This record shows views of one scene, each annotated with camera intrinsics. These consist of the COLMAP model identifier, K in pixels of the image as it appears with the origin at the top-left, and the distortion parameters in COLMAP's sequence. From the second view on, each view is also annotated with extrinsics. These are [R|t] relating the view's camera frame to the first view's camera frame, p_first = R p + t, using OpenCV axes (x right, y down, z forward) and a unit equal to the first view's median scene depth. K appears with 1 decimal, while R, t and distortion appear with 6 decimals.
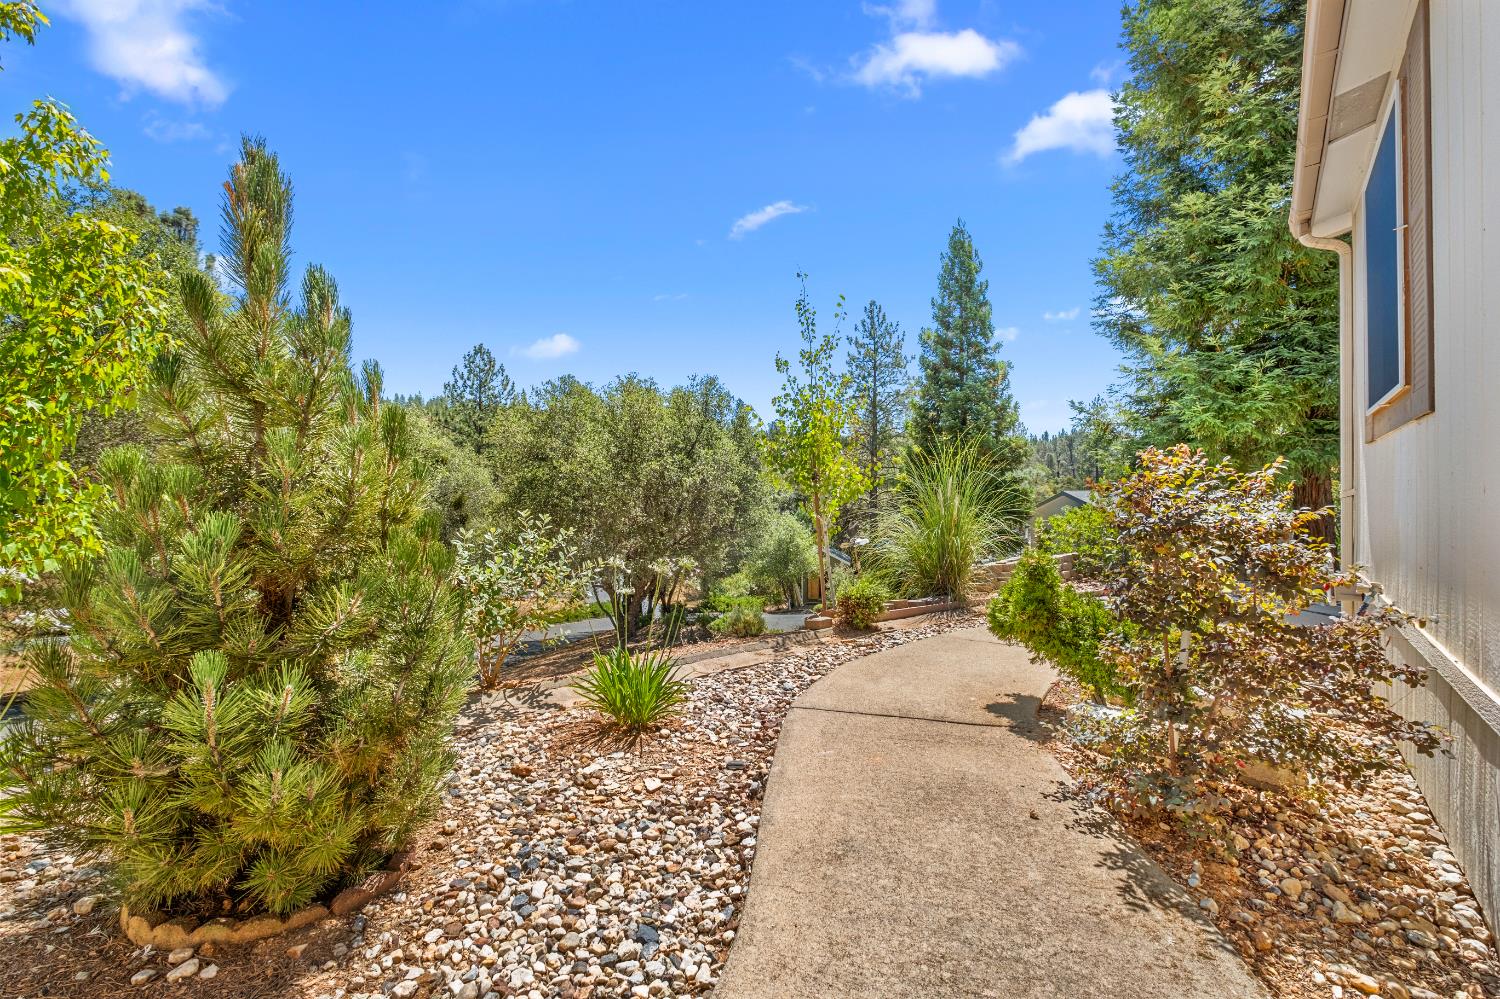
lens RADIAL K [[648.6, 0, 743.9], [0, 648.6, 502.0], [0, 0, 1]] dist [-0.004388, -0.001301]
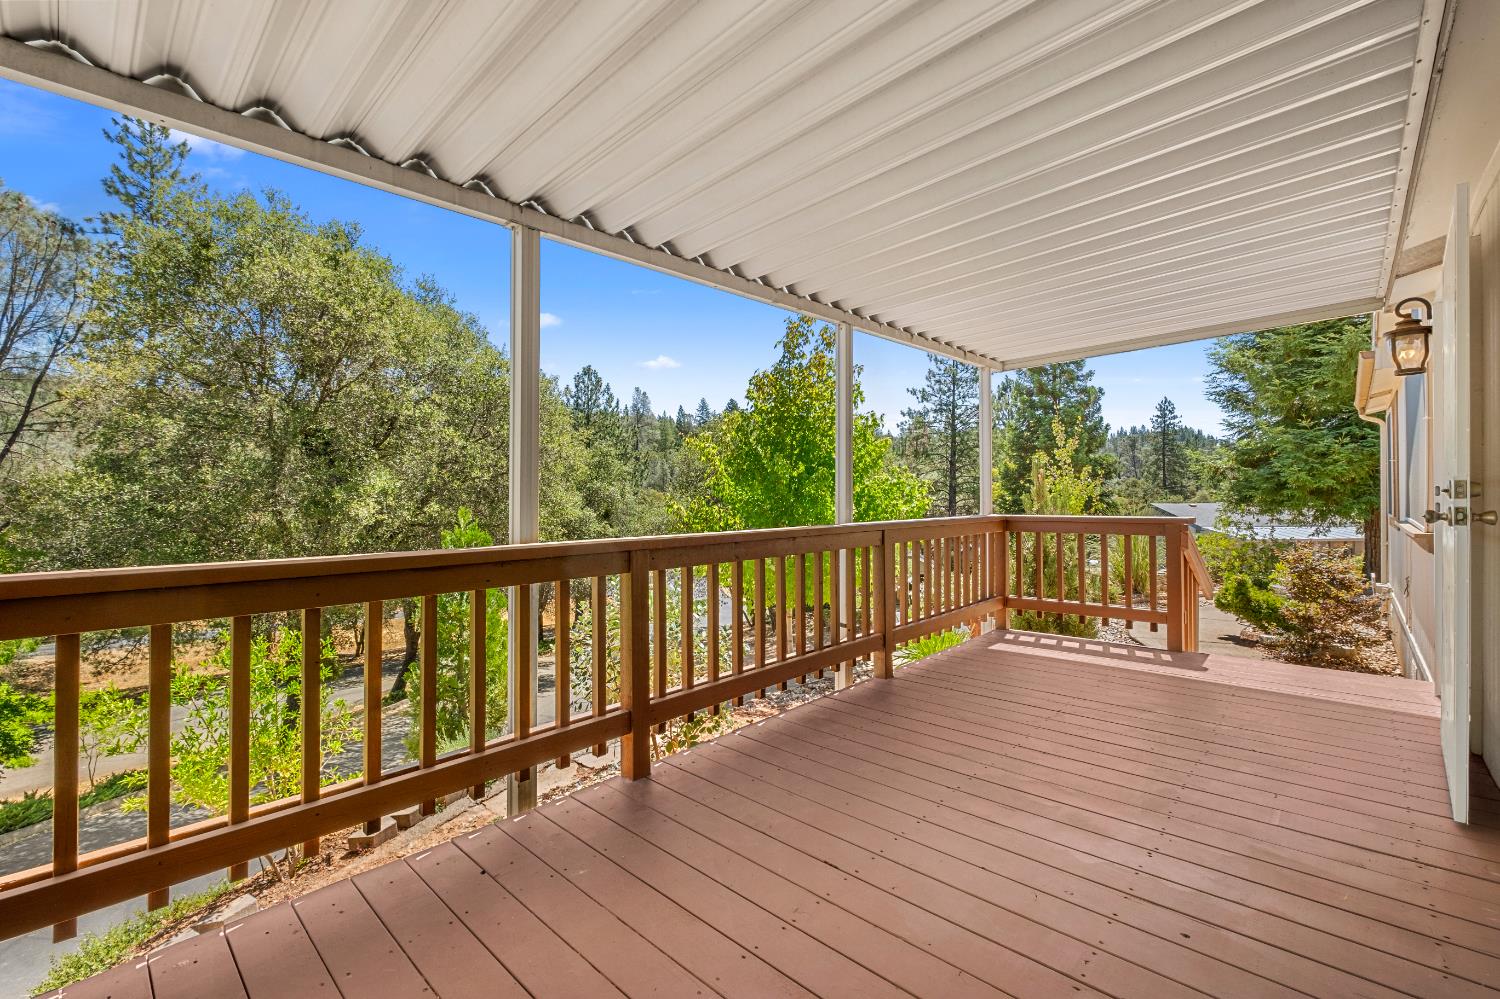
lens RADIAL K [[648.6, 0, 745.8], [0, 648.6, 503.0], [0, 0, 1]] dist [-0.004388, -0.001301]
pose [[0.997593, -0.001275, -0.069336, -0.120423], [0.001234, 0.999999, -0.000621, -0.018571], [0.069337, 0.000534, 0.997593, -0.150856]]
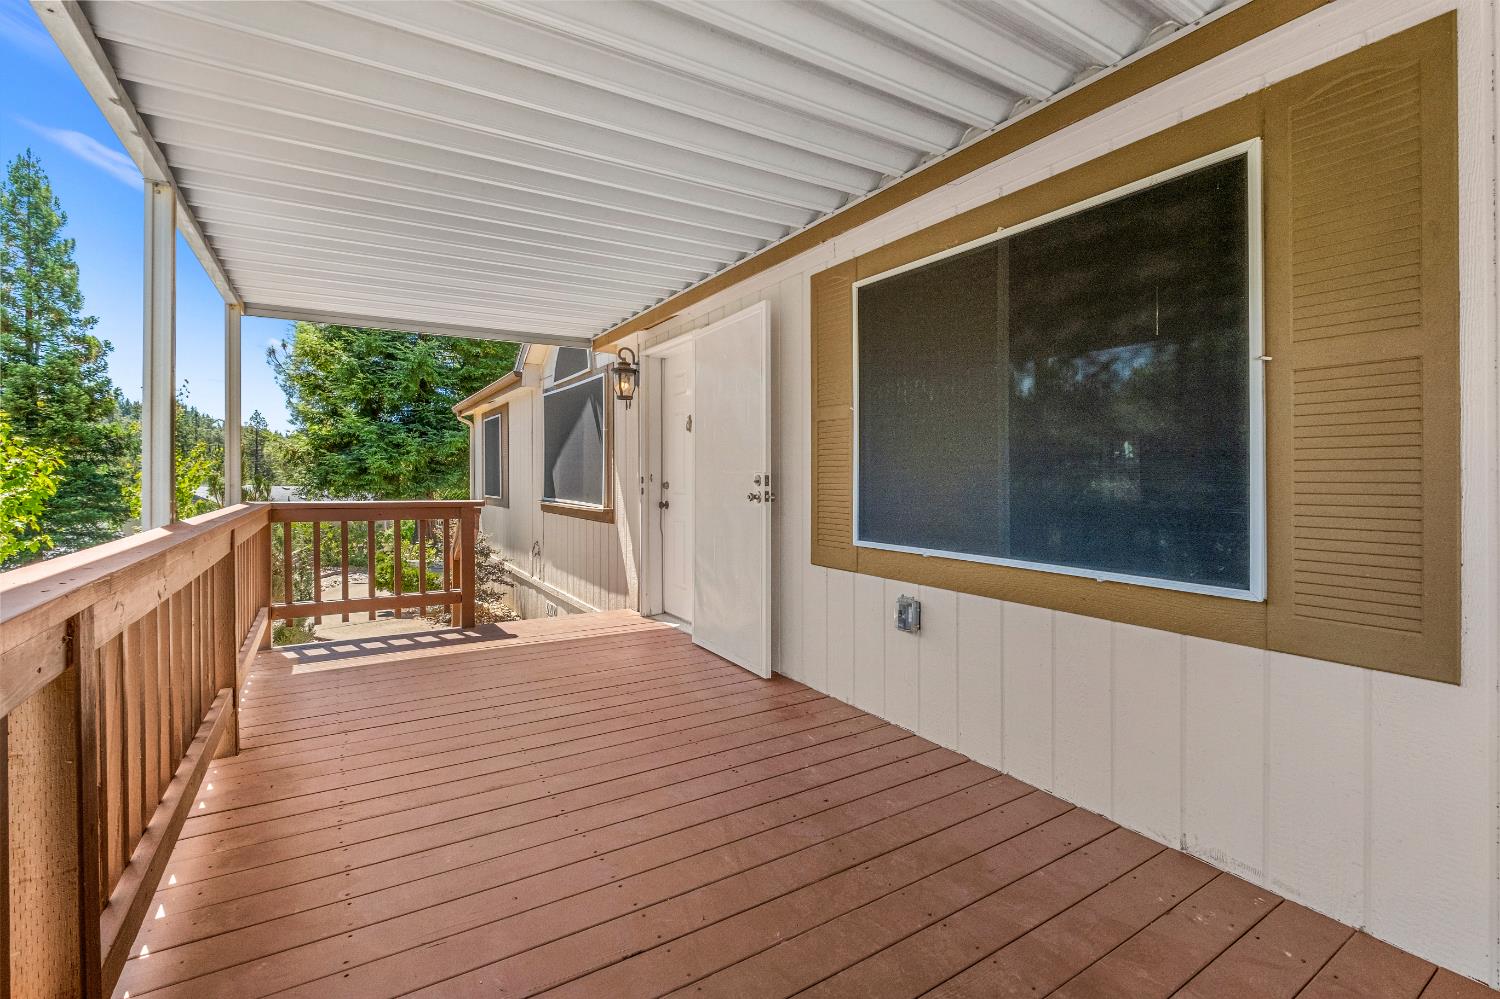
lens RADIAL K [[648.6, 0, 754.2], [0, 648.6, 491.2], [0, 0, 1]] dist [-0.004388, -0.001301]
pose [[0.309249, -0.004841, 0.950969, -0.155999], [-0.002846, 0.999978, 0.006016, -0.018820], [-0.950977, -0.004567, 0.309229, -0.115777]]
